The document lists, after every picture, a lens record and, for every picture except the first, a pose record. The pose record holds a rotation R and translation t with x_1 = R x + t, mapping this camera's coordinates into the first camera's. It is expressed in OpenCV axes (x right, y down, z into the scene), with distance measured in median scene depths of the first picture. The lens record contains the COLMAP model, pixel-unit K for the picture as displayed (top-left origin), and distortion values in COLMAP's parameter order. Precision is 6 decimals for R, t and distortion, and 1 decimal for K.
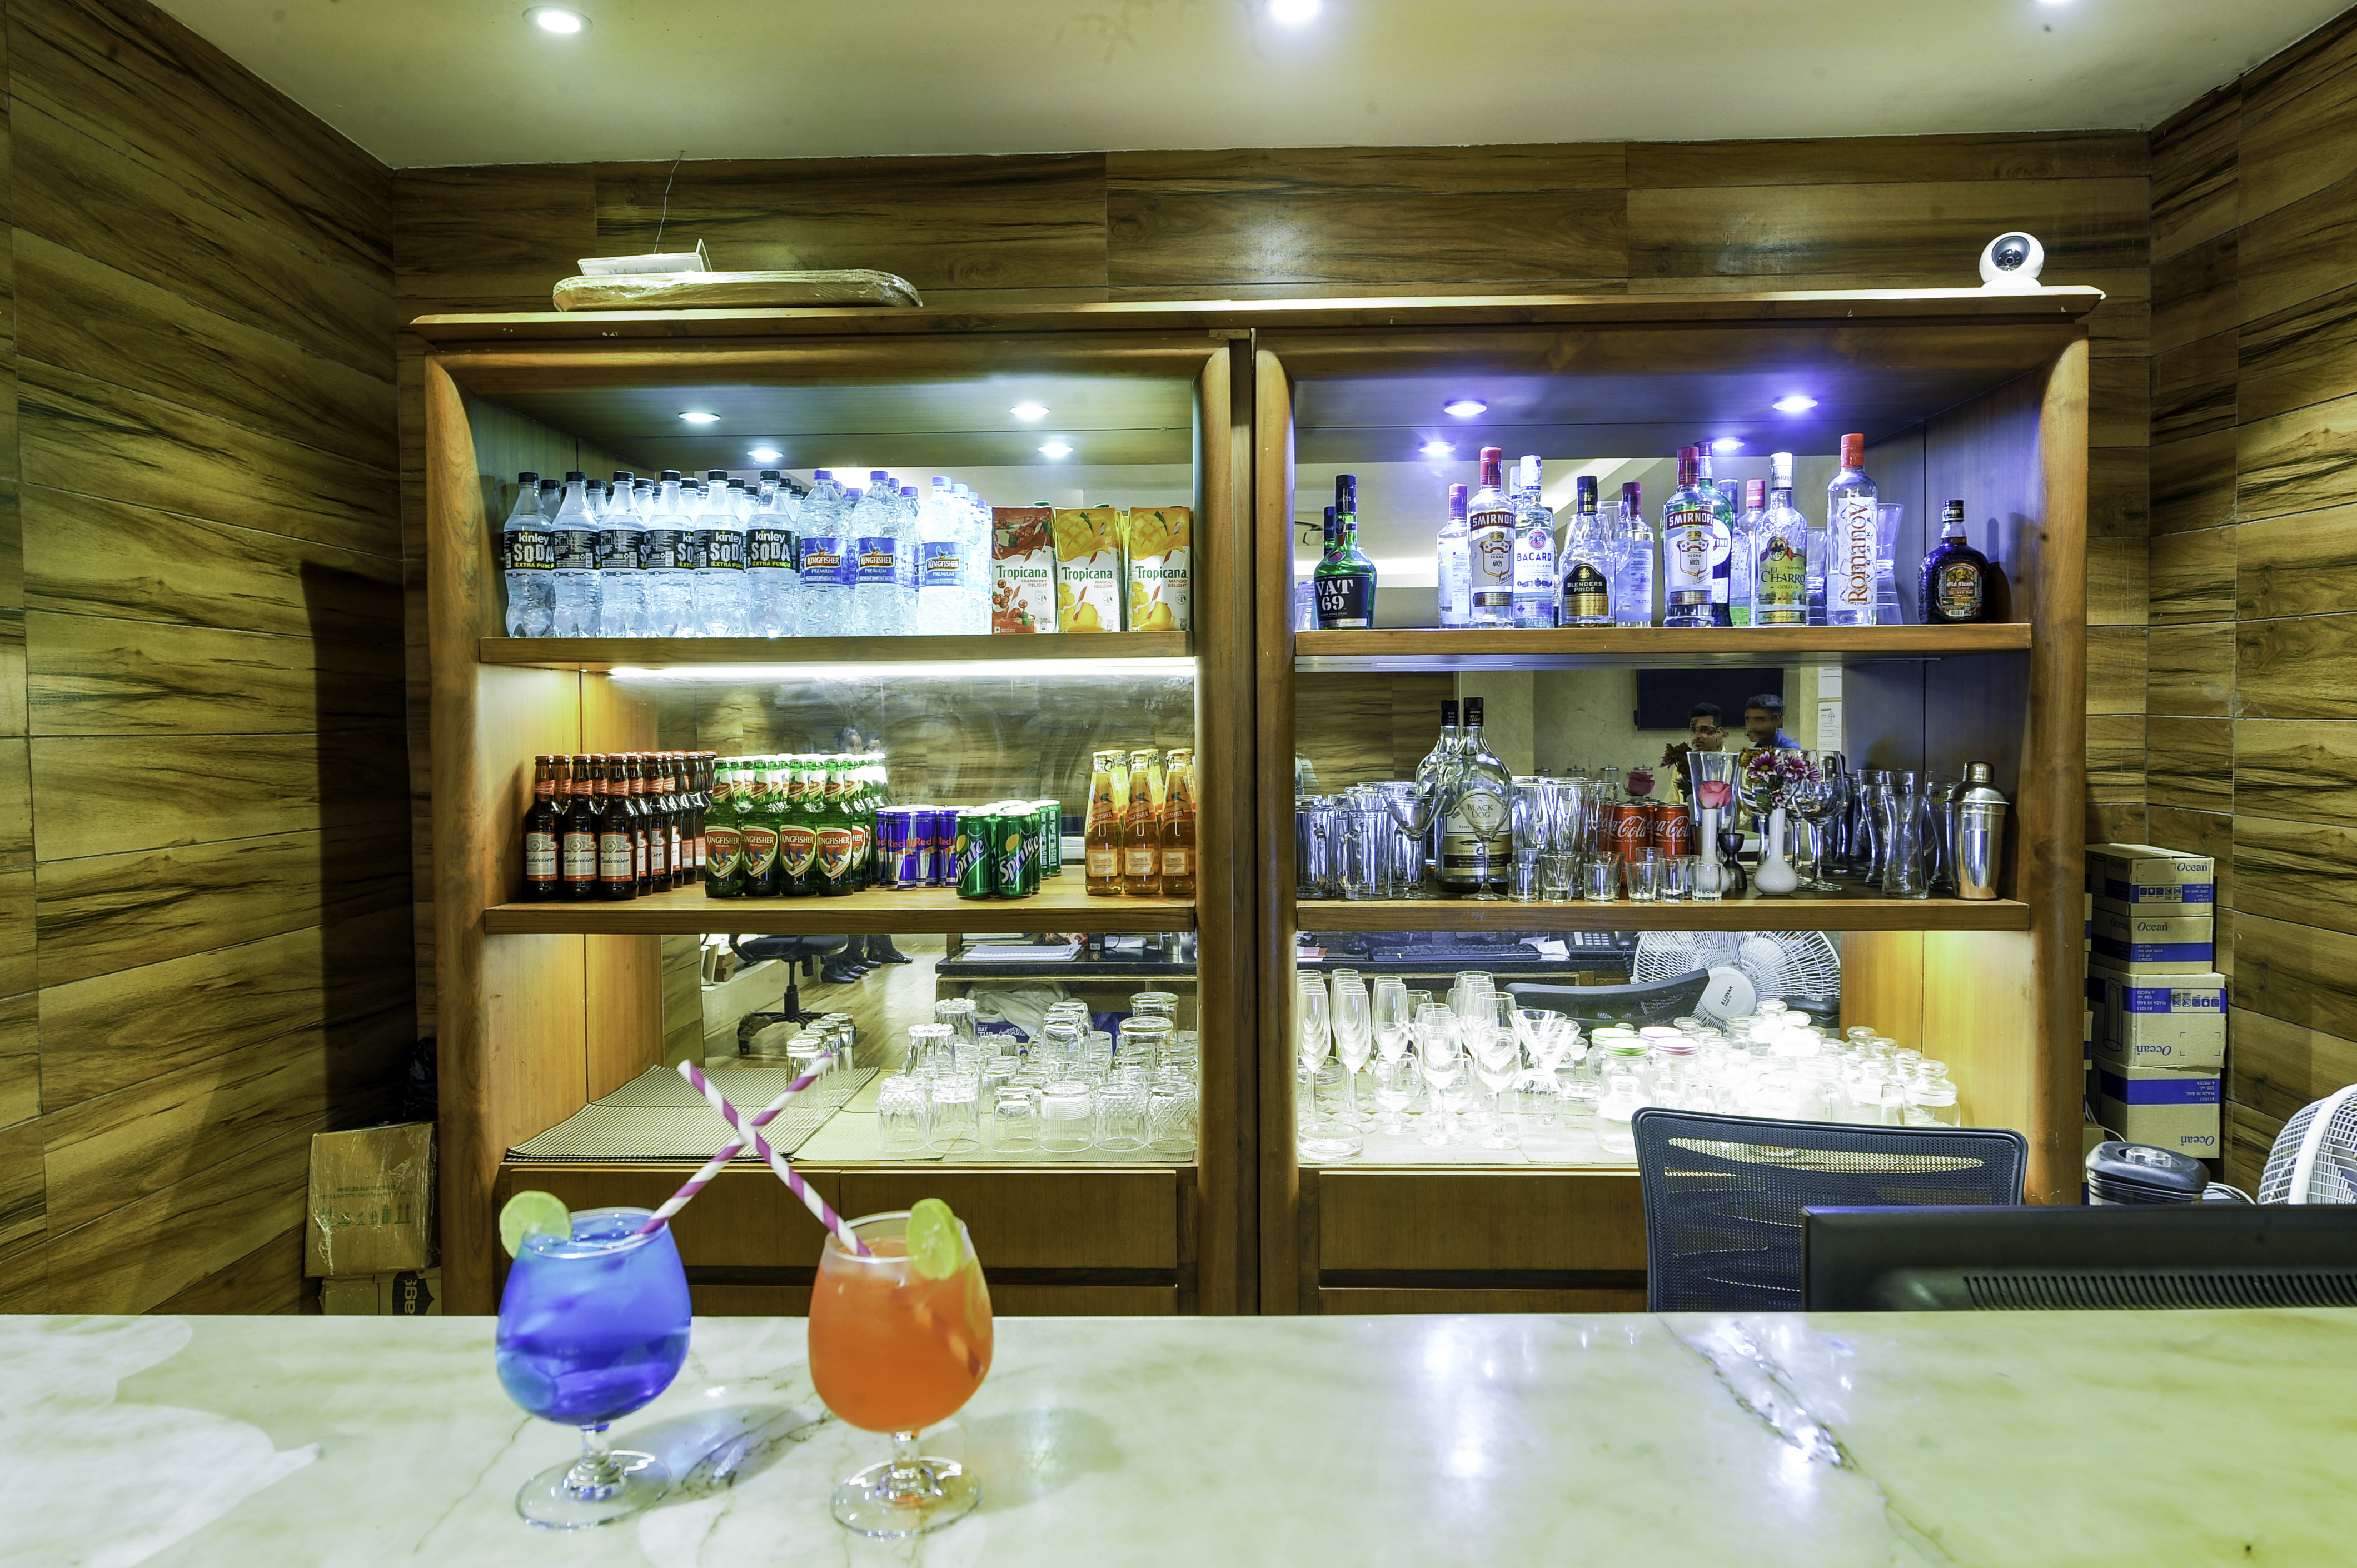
lens RADIAL K [[1560.6, 0, 1178.8], [0, 1560.6, 779.9], [0, 0, 1]] dist [0.007401, 0.008490]
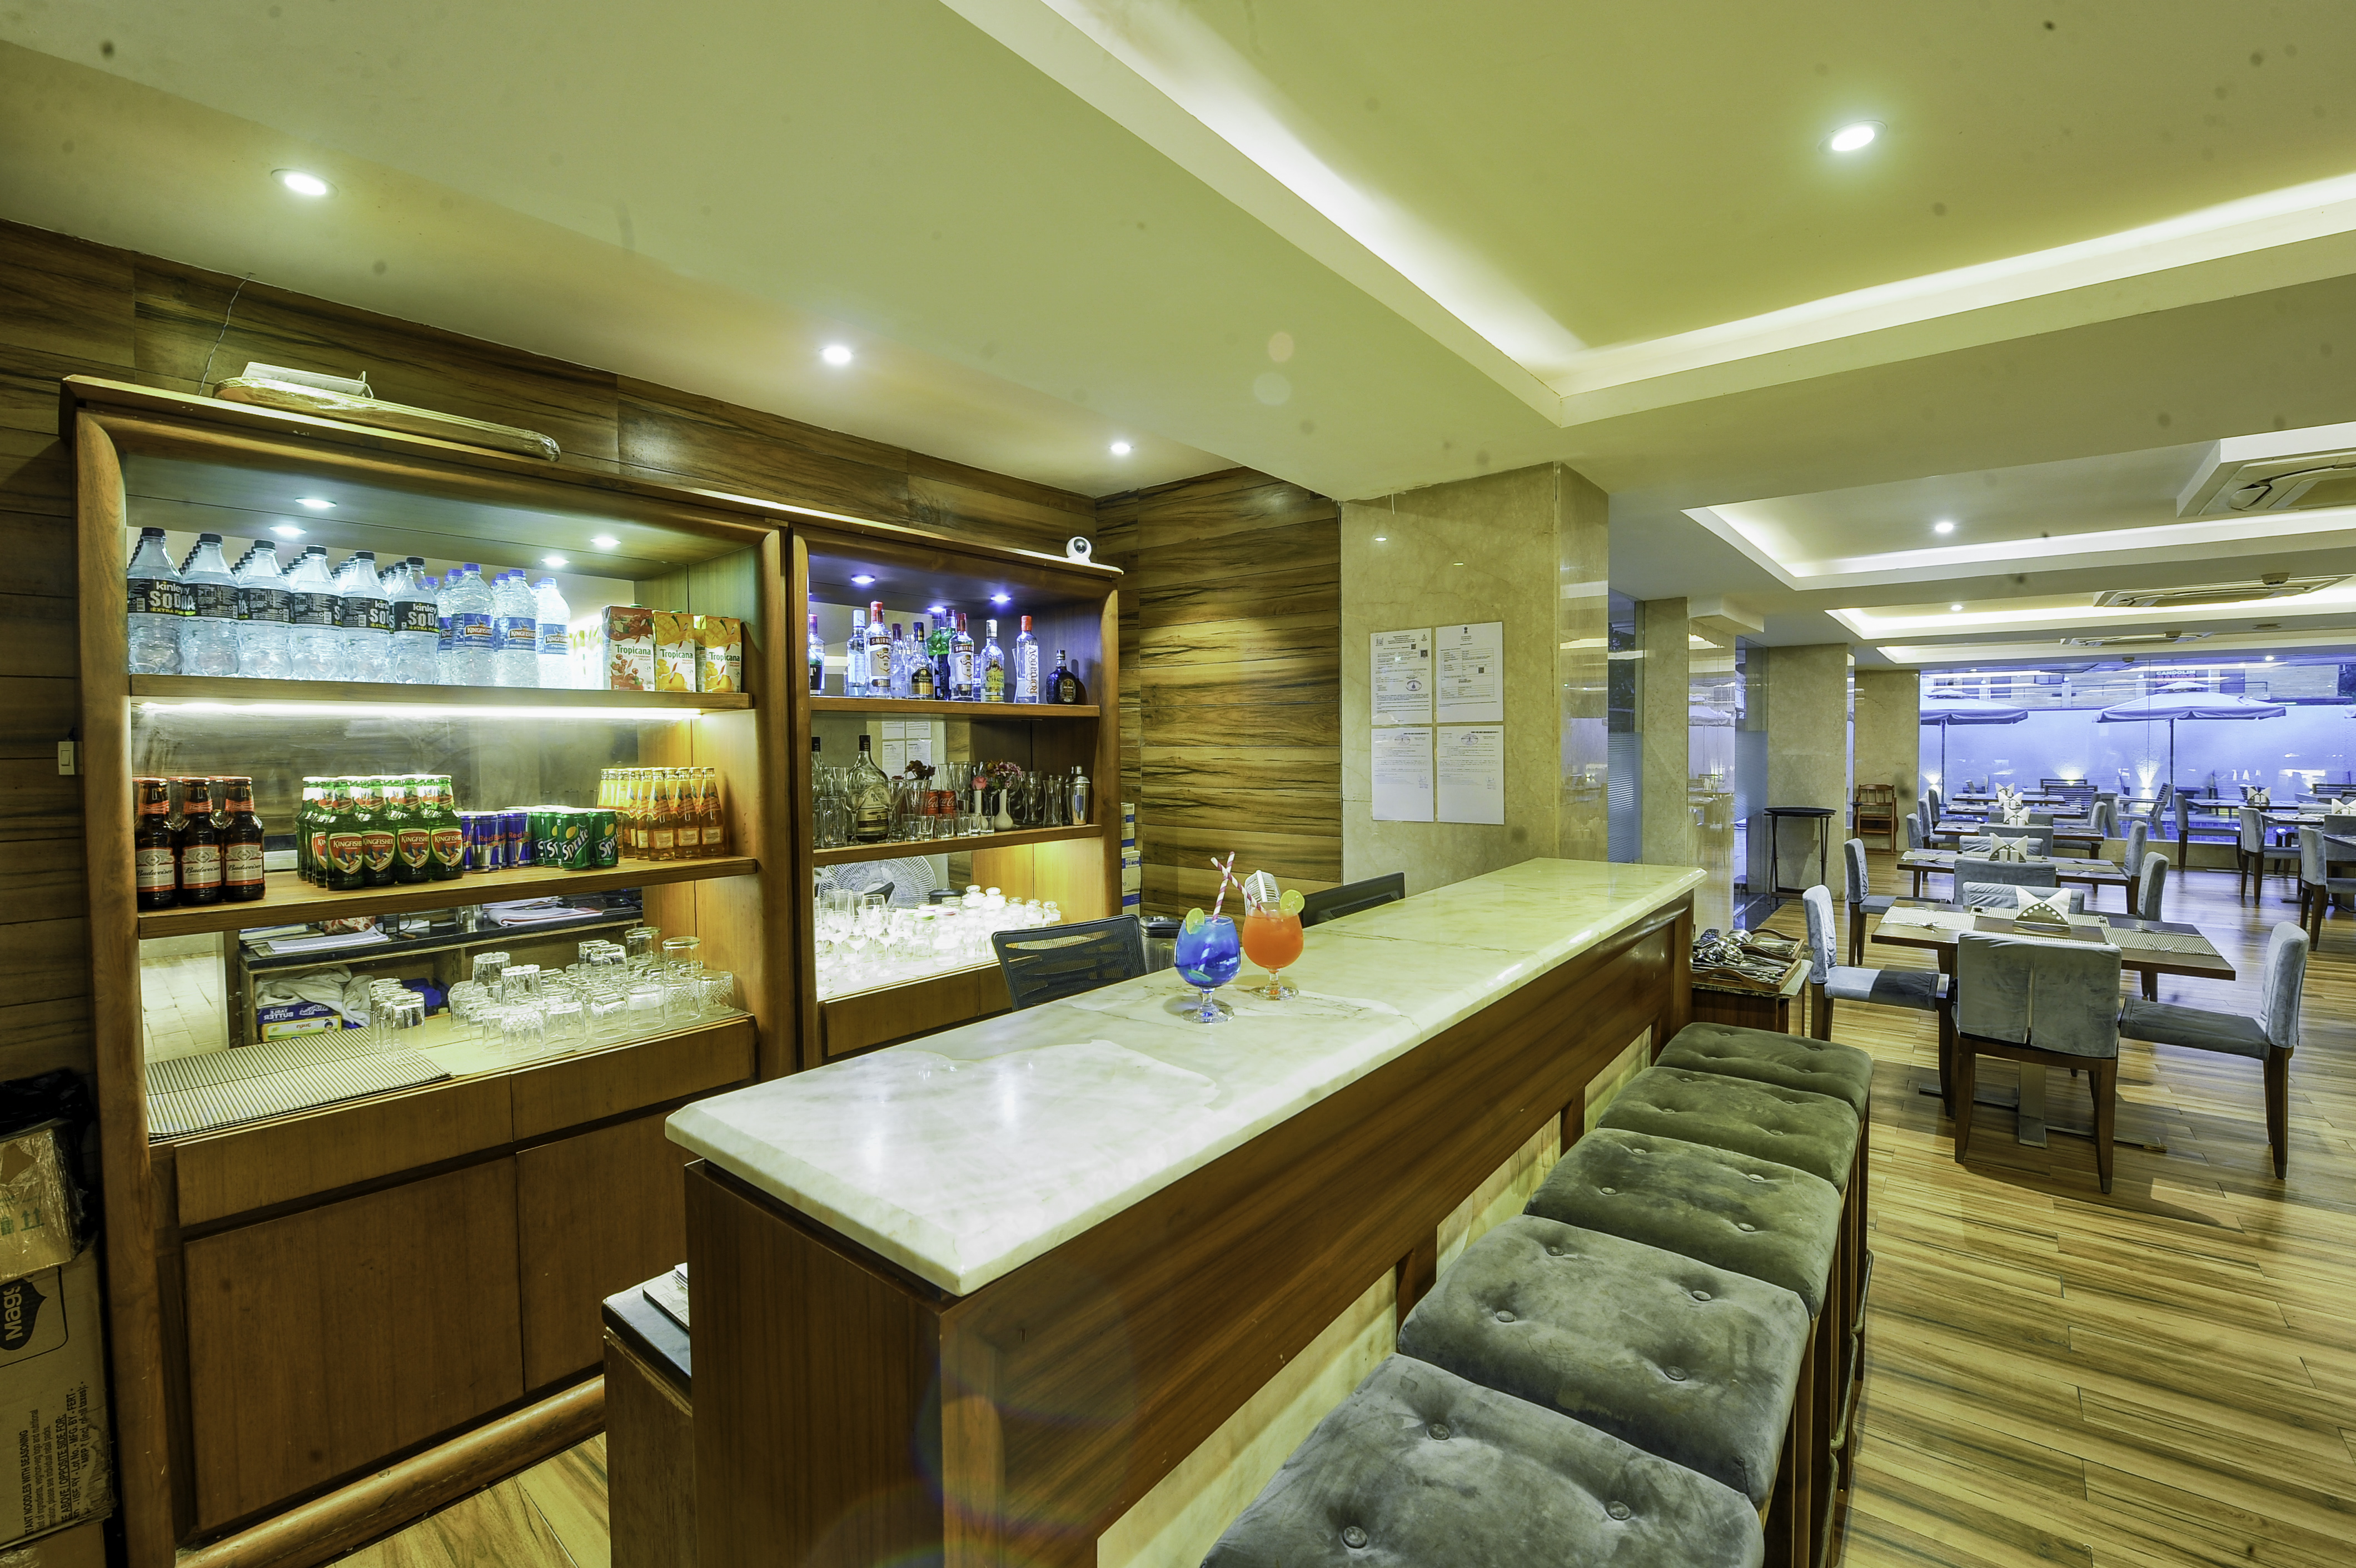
lens RADIAL K [[971.9, 0, 1199.3], [0, 971.9, 779.6], [0, 0, 1]] dist [-0.009666, -0.000215]
pose [[0.613819, -0.026656, 0.788996, -0.490829], [0.036339, 0.999324, 0.005492, 0.007875], [-0.788610, 0.025300, 0.614373, -0.014395]]
